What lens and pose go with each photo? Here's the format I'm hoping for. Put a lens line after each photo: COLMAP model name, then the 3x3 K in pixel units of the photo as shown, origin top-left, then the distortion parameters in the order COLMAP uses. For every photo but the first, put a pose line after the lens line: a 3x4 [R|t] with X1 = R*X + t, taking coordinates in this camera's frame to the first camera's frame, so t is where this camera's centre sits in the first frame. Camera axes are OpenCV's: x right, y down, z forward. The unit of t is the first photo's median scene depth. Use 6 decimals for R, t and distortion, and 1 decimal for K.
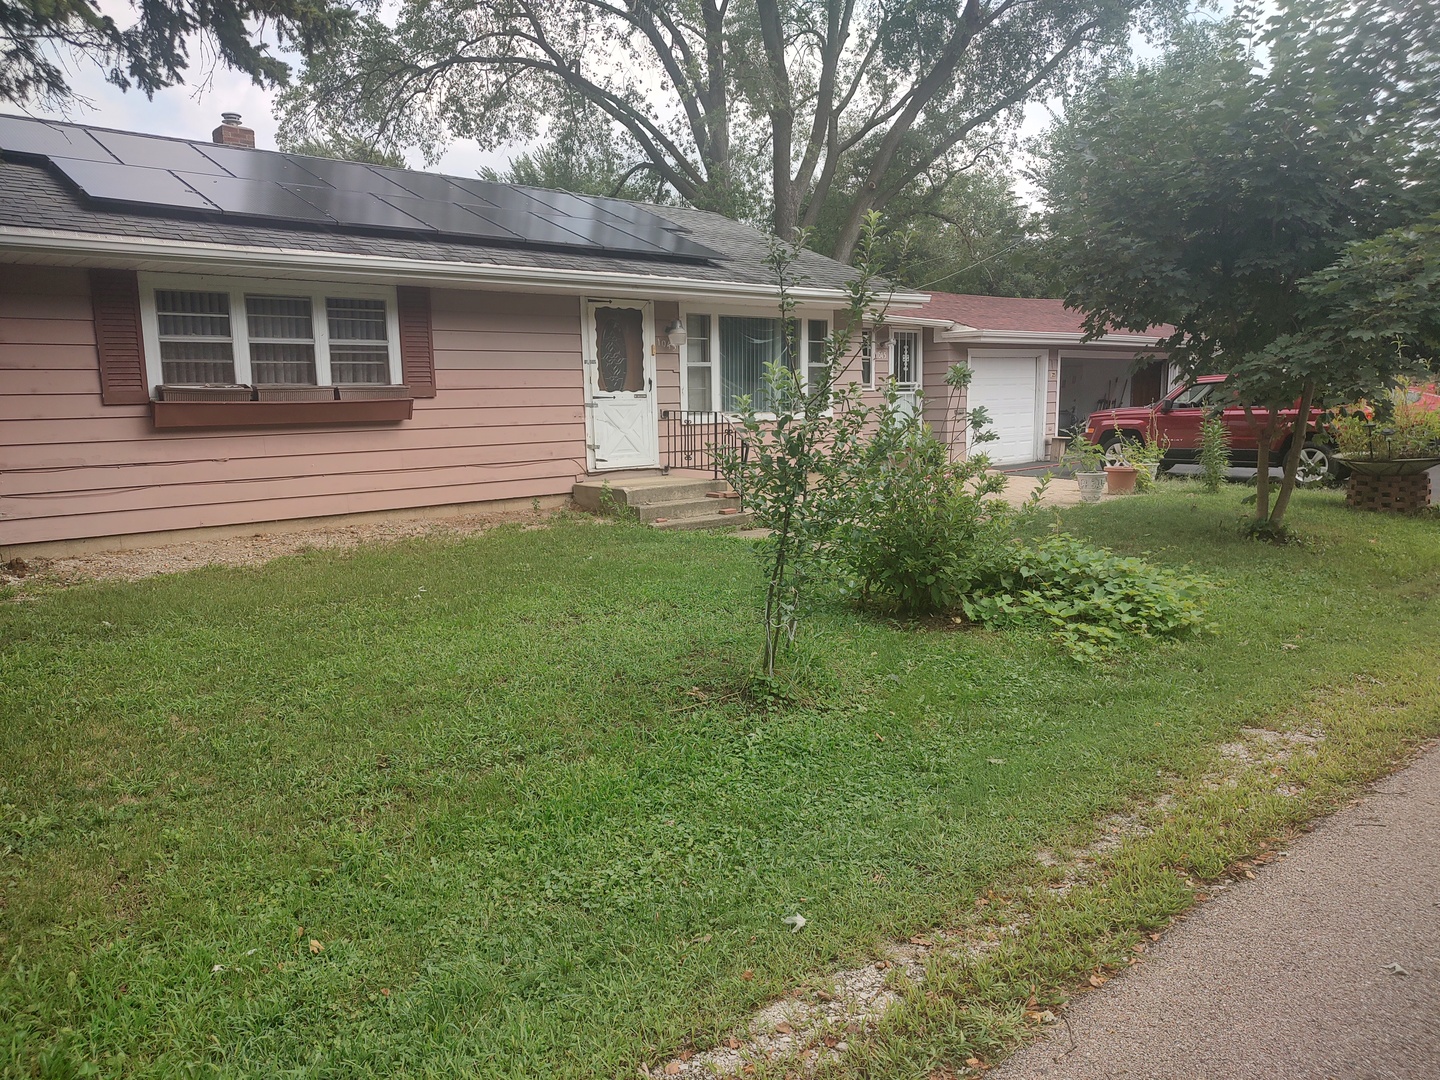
lens RADIAL K [[1041.5, 0, 724.3], [0, 1041.5, 545.0], [0, 0, 1]] dist [0.027343, -0.027884]
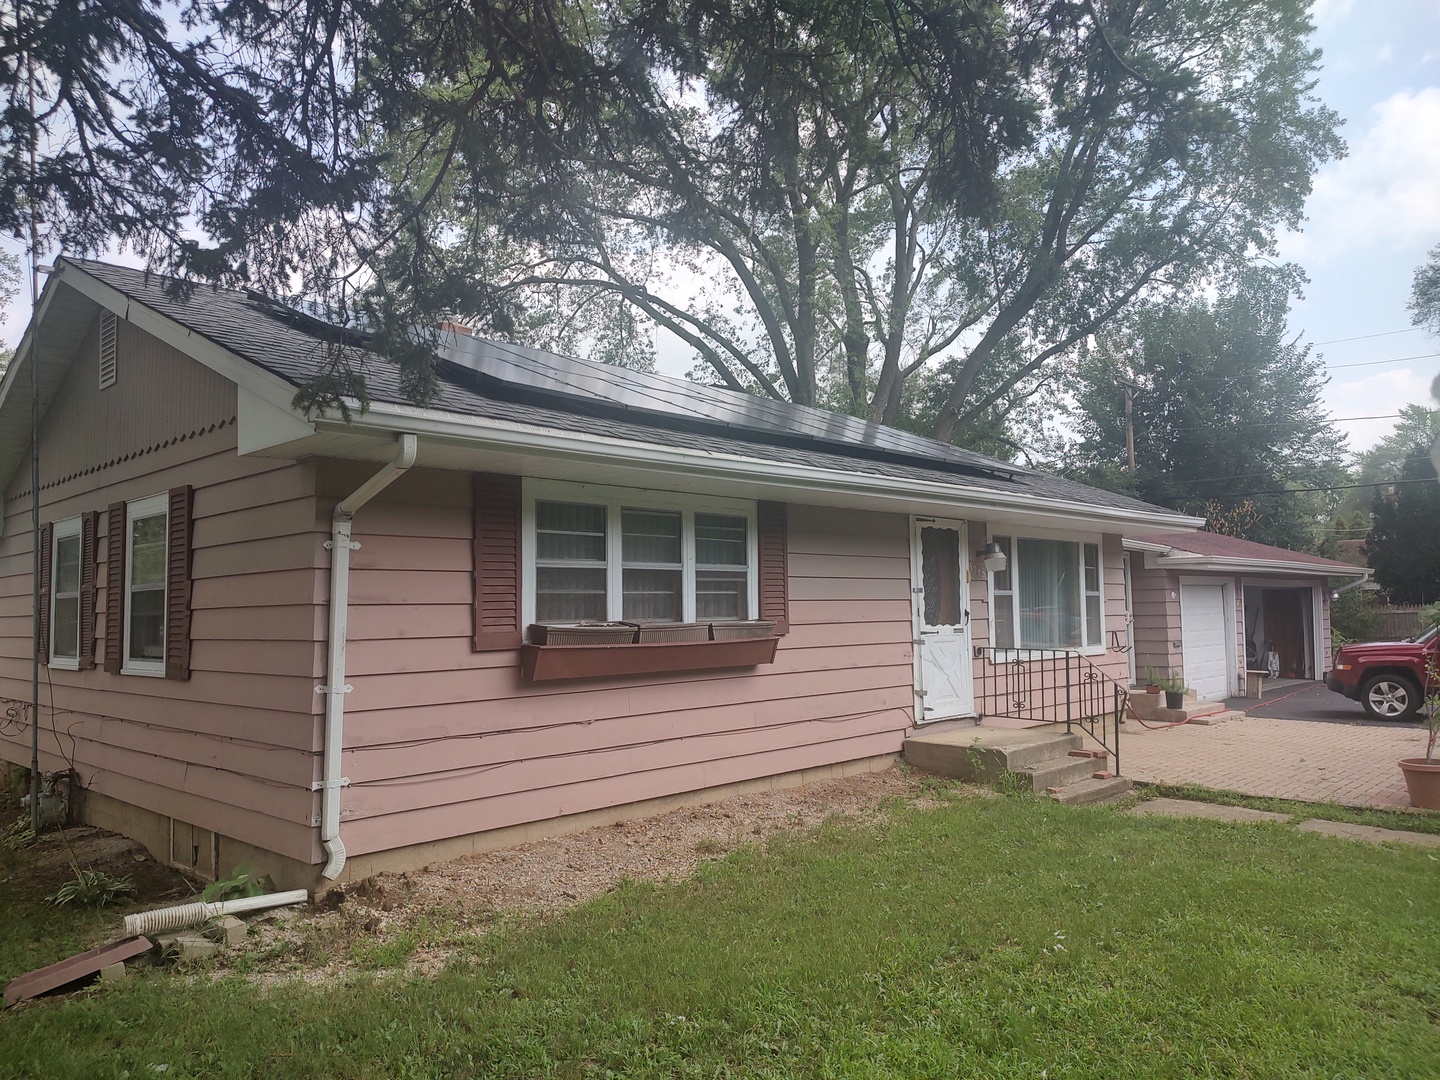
lens RADIAL K [[1041.5, 0, 716.5], [0, 1041.5, 536.3], [0, 0, 1]] dist [0.027343, -0.027884]
pose [[0.996445, 0.011233, 0.083493, -0.364168], [0.006855, 0.976975, -0.213242, -0.041525], [-0.083966, 0.213056, 0.973425, 0.191983]]
